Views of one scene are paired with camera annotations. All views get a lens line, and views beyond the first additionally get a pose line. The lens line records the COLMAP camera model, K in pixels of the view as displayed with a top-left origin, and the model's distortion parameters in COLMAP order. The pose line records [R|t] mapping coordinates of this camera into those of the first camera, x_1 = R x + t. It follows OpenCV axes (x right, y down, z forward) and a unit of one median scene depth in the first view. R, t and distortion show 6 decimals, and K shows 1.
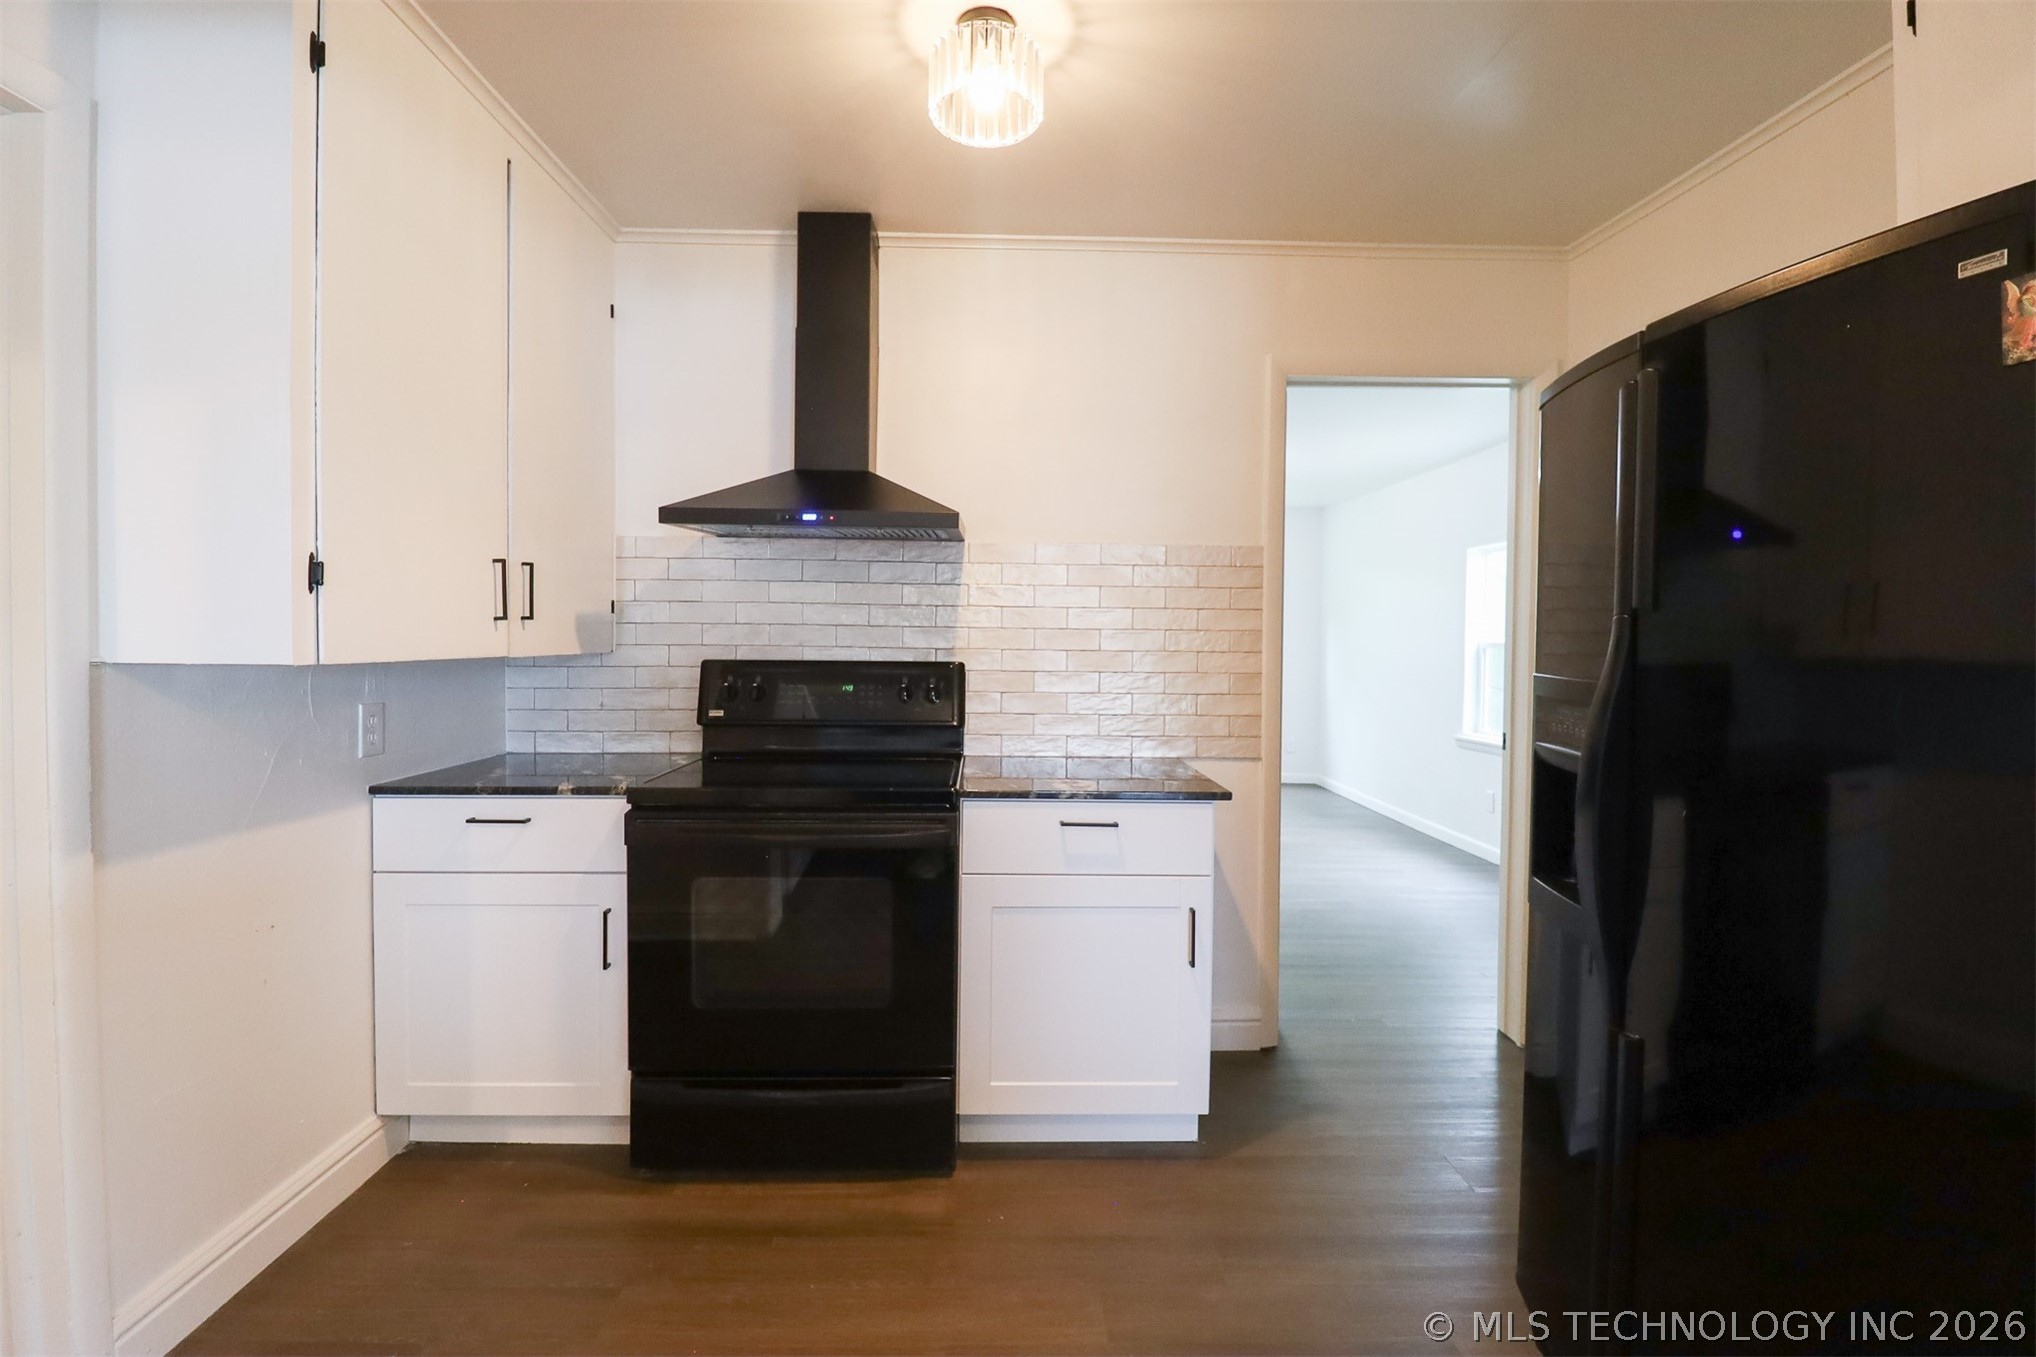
lens RADIAL K [[939.7, 0, 1009.8], [0, 939.7, 652.1], [0, 0, 1]] dist [-0.002100, -0.012646]
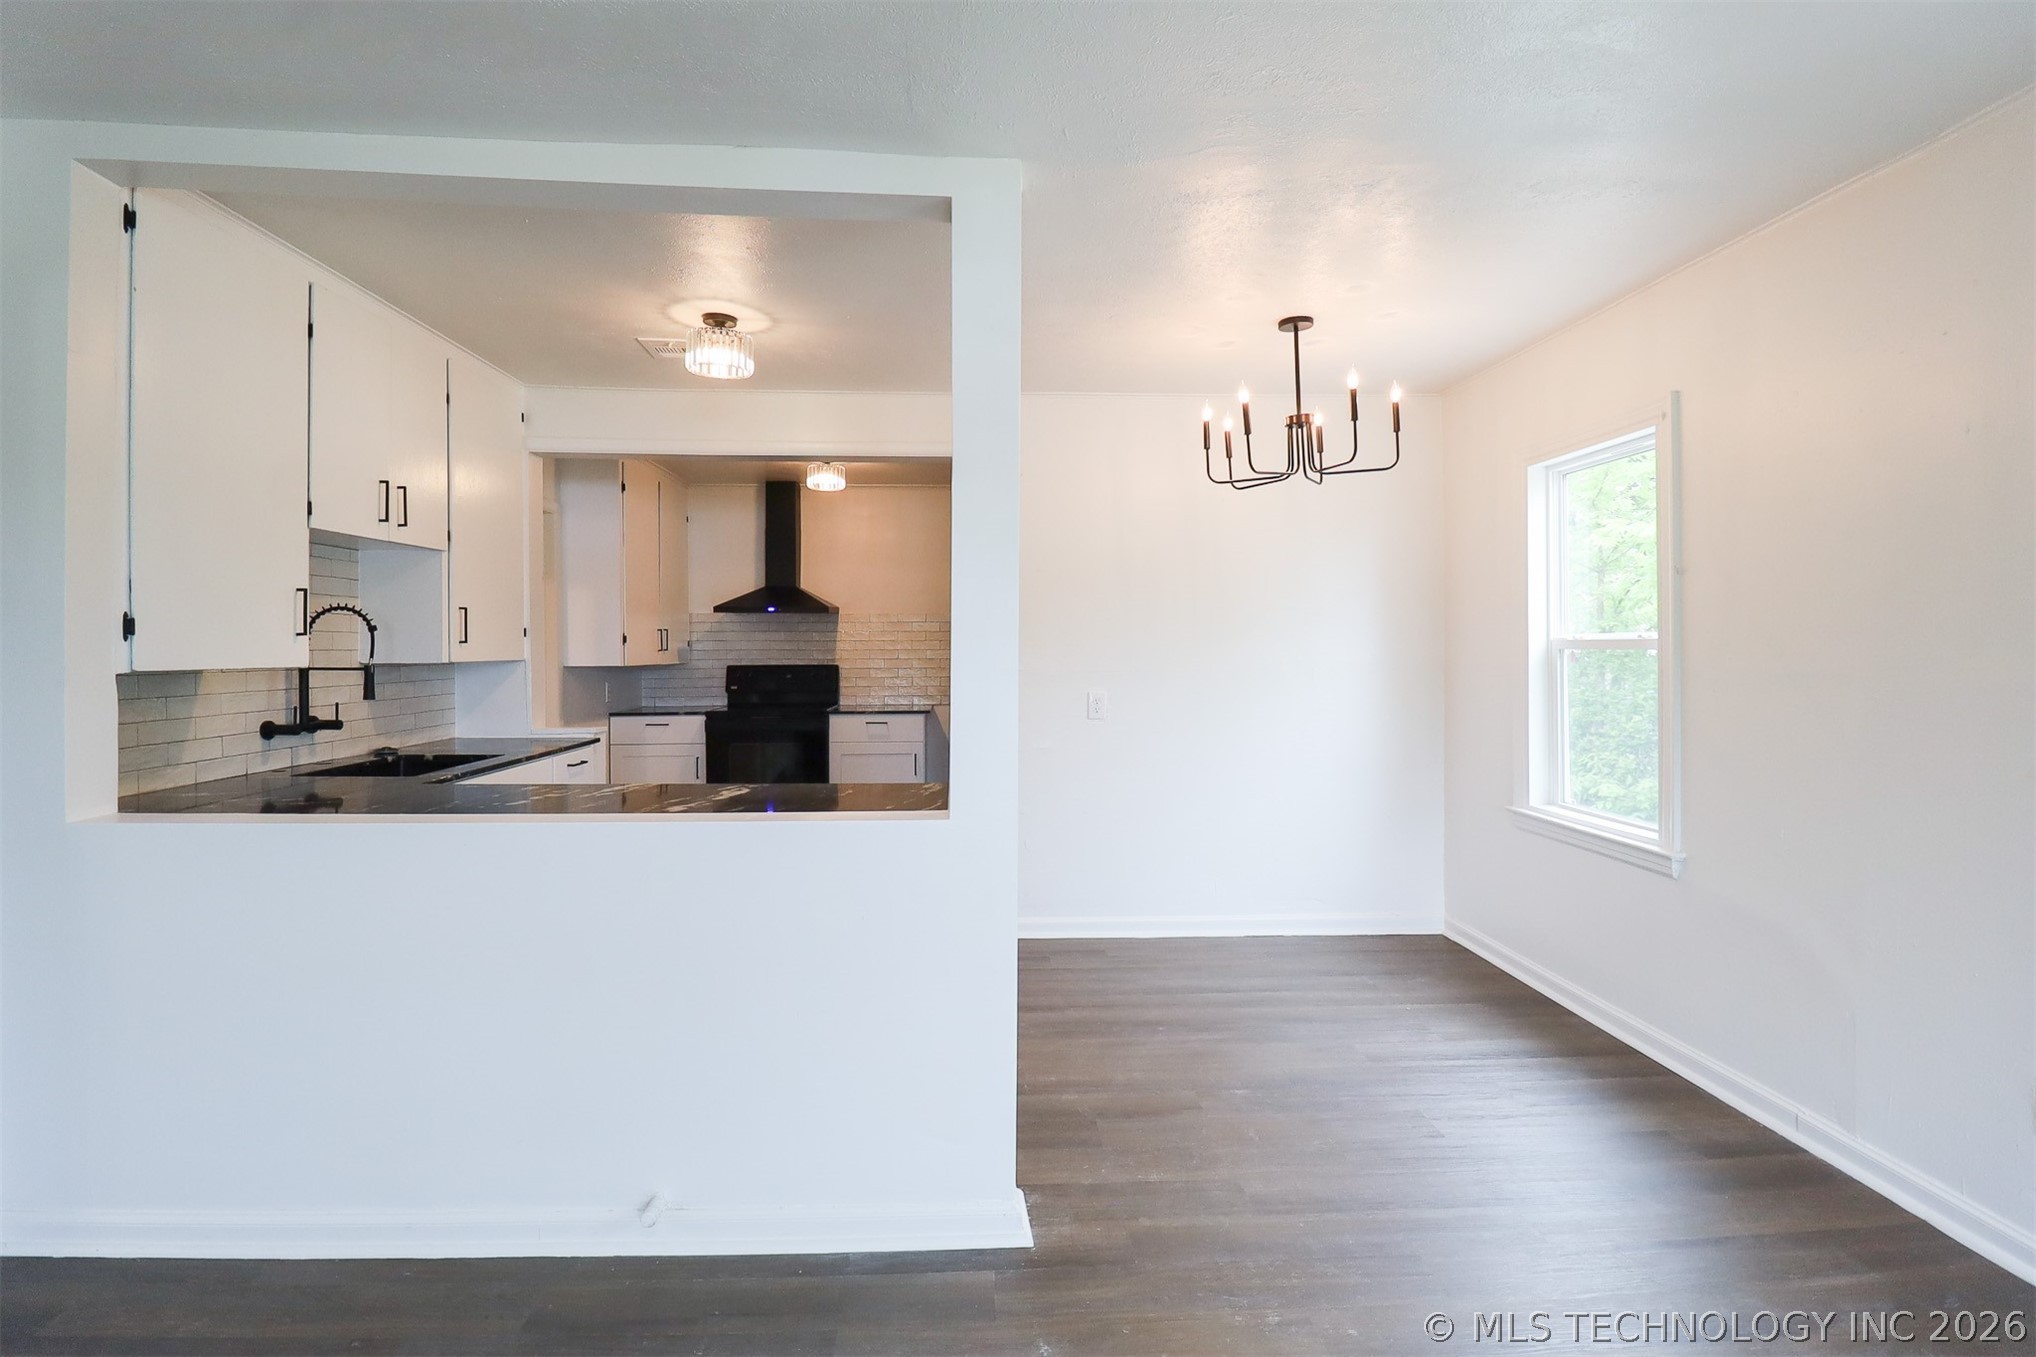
lens RADIAL K [[939.7, 0, 1009.8], [0, 939.7, 652.1], [0, 0, 1]] dist [-0.002100, -0.012646]
pose [[0.999414, -0.015174, 0.030674, 0.369298], [0.015581, 0.999793, -0.013071, 0.019277], [-0.030470, 0.013541, 0.999444, -1.641041]]
